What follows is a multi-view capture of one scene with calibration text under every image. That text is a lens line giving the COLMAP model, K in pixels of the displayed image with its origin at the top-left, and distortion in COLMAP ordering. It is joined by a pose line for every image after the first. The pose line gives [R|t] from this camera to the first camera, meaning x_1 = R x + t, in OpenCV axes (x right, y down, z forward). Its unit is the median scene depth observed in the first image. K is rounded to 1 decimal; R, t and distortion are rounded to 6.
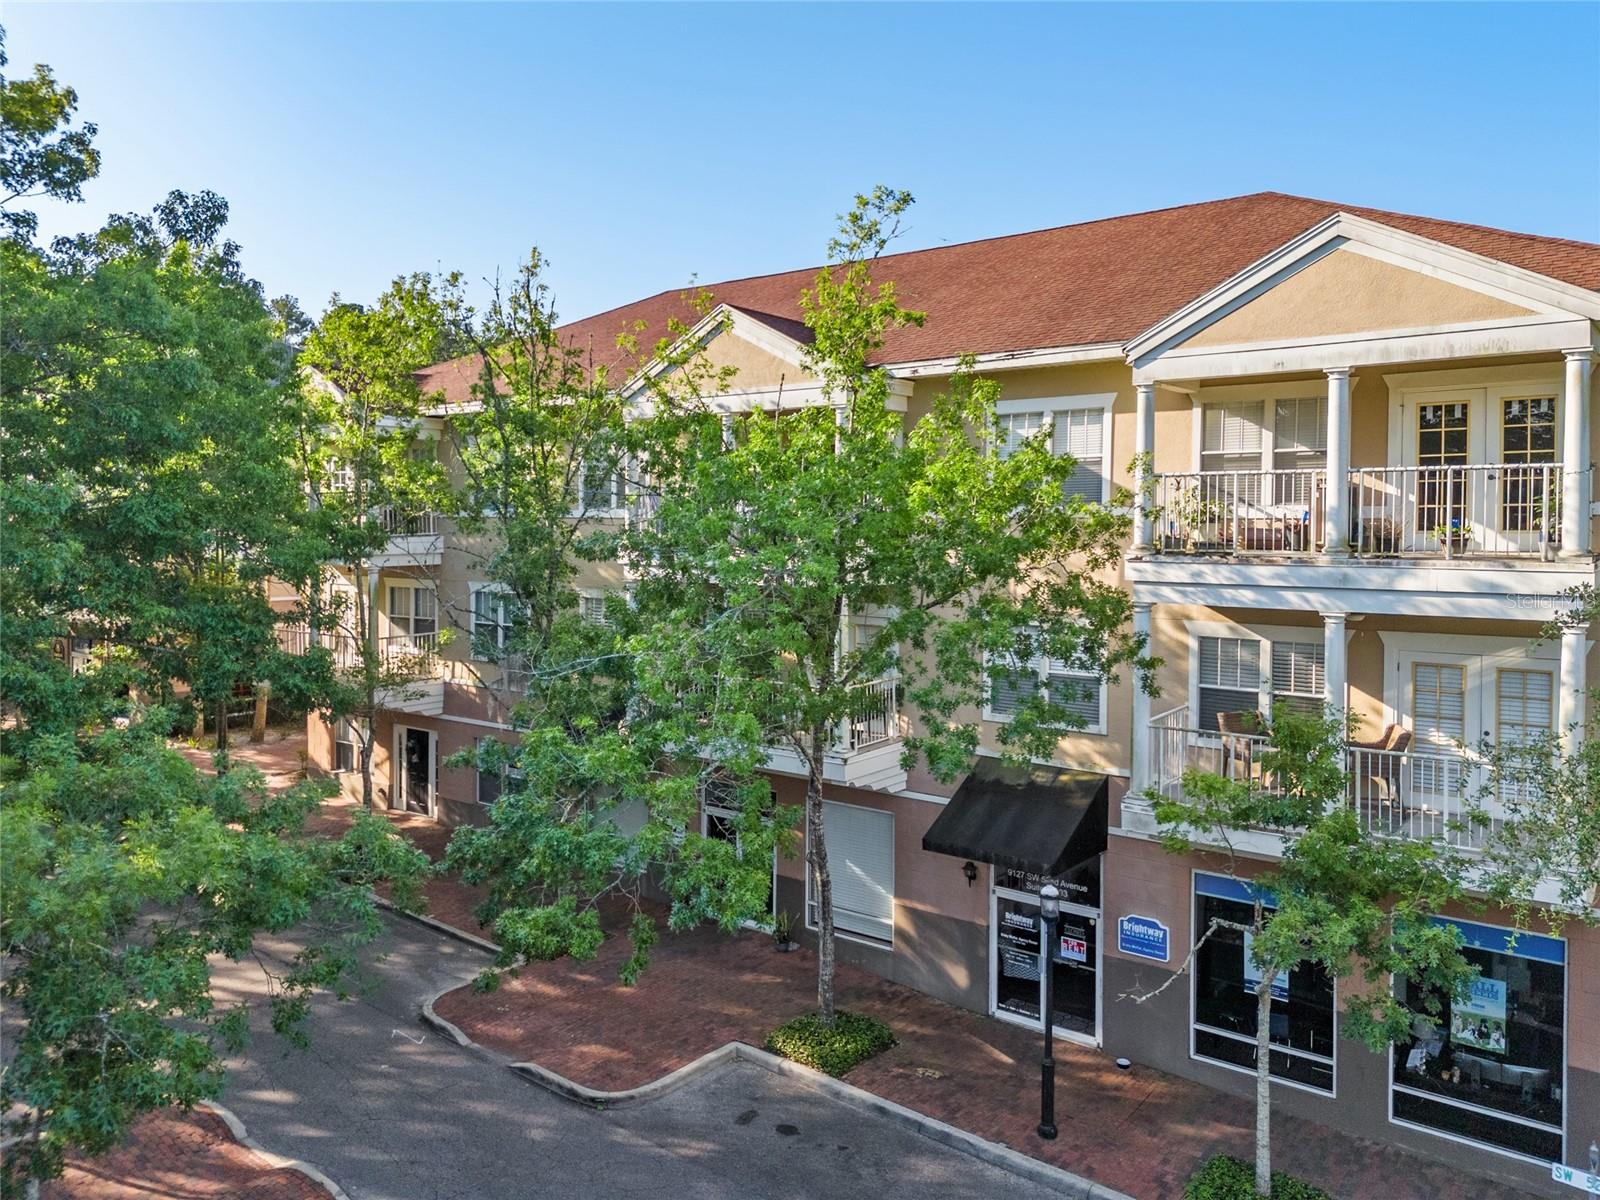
lens RADIAL K [[1180.7, 0, 800.0], [0, 1180.7, 600.0], [0, 0, 1]] dist [-0.003643, -0.009724]
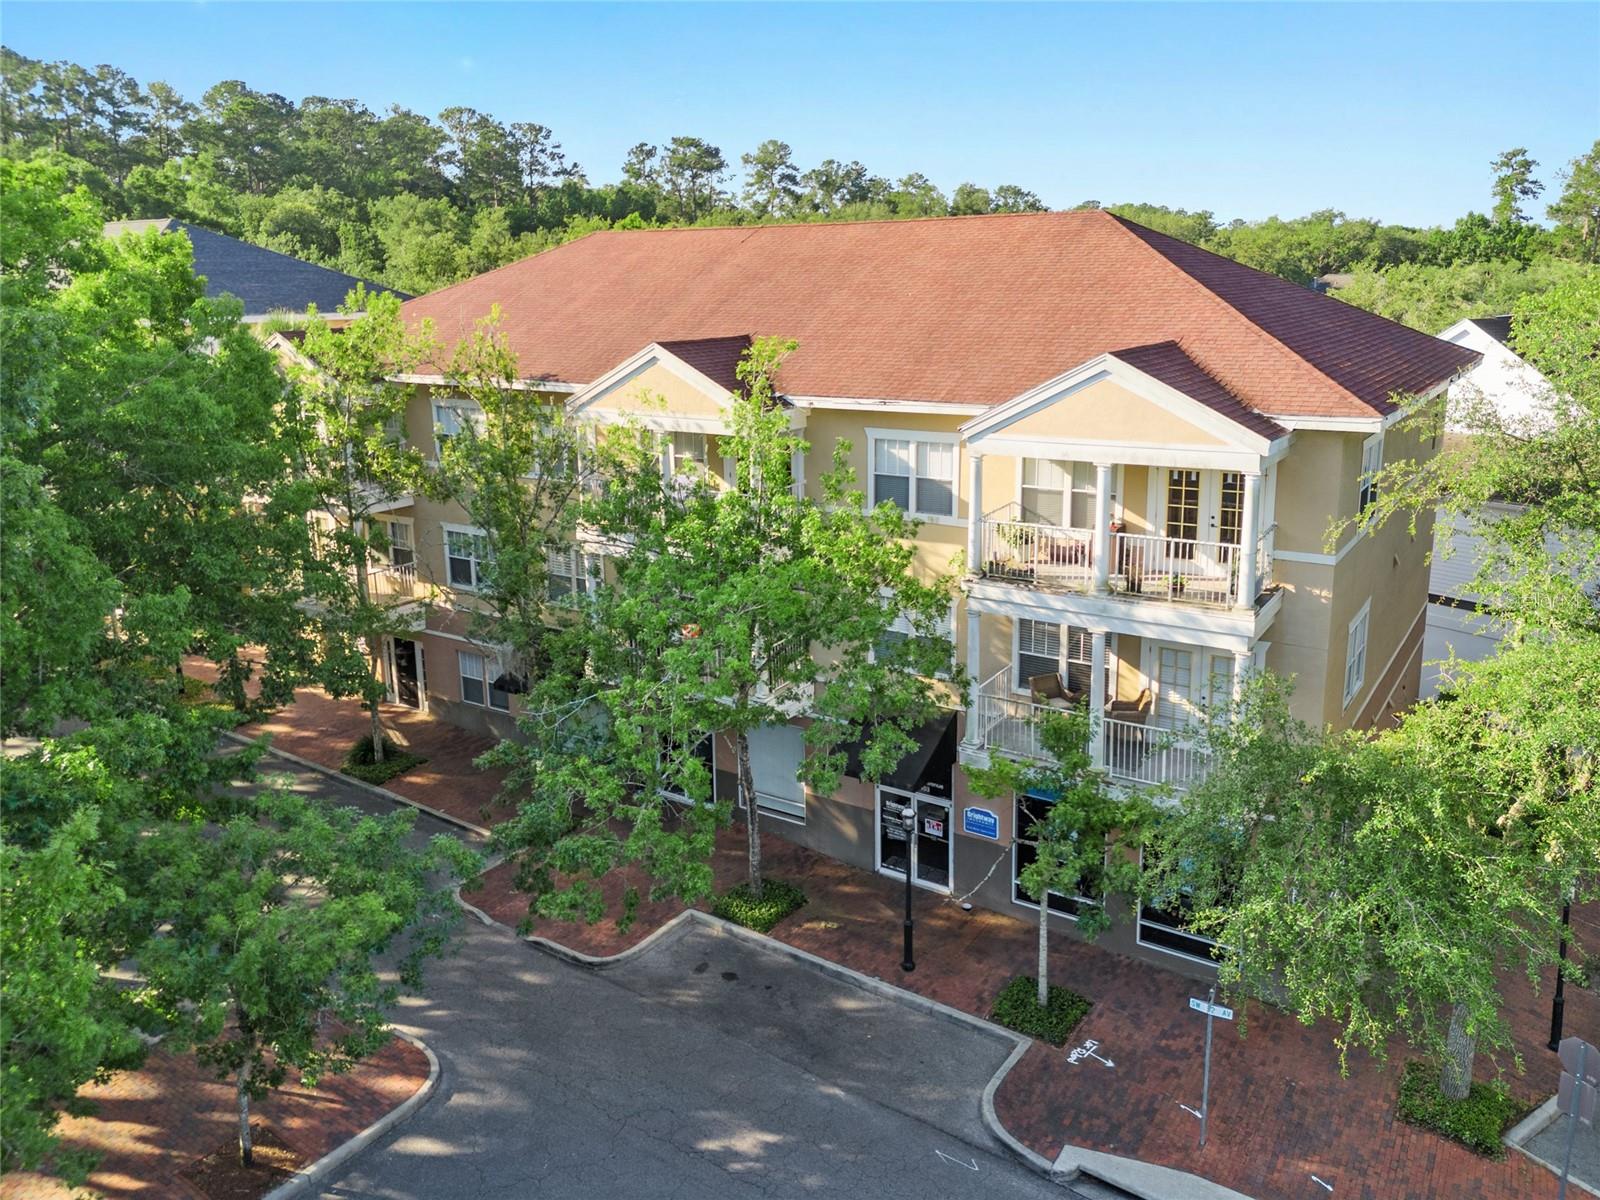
lens RADIAL K [[1140.6, 0, 843.8], [0, 1140.6, 594.5], [0, 0, 1]] dist [0.004003, -0.002961]
pose [[0.994676, -0.033986, 0.097289, 0.007017], [0.015538, 0.982721, 0.184437, -0.231874], [-0.101876, -0.181943, 0.978017, -0.257207]]
